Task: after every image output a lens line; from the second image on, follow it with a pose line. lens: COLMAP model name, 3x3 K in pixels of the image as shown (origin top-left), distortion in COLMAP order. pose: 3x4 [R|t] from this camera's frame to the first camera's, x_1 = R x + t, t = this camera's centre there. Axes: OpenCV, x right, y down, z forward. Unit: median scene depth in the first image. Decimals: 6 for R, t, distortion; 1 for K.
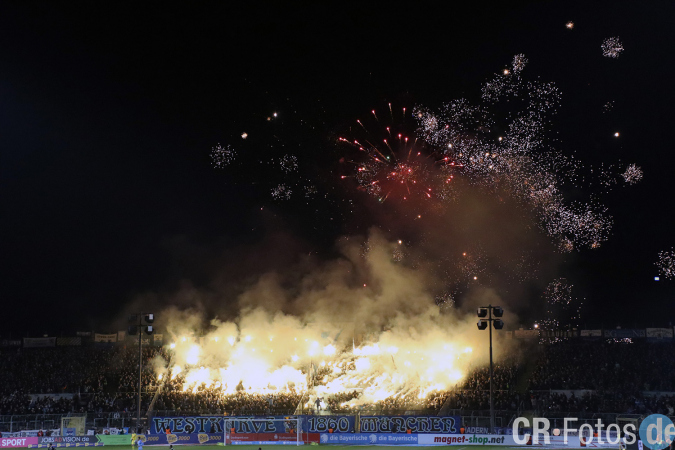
lens RADIAL K [[1366.5, 0, 334.6], [0, 1366.5, 225.5], [0, 0, 1]] dist [0.449486, 0.000000]
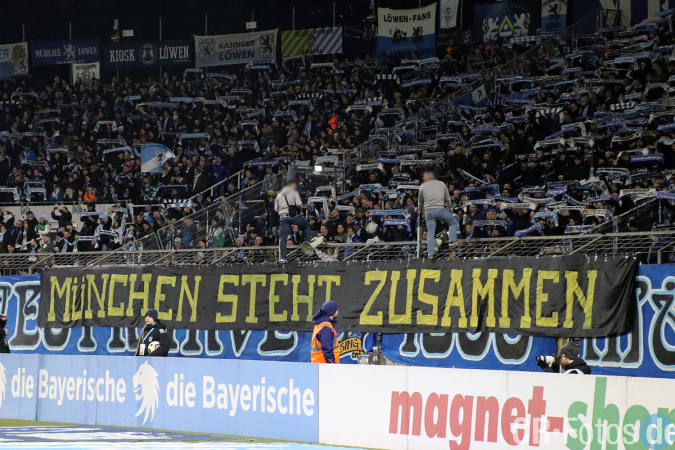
lens RADIAL K [[2346.4, 0, 335.0], [0, 2346.4, 230.4], [0, 0, 1]] dist [1.107798, 0.000000]
pose [[0.674868, -0.017446, -0.737733, 0.172884], [0.072961, 0.996400, 0.043181, 0.101877], [0.734323, -0.082967, 0.673711, 0.675236]]
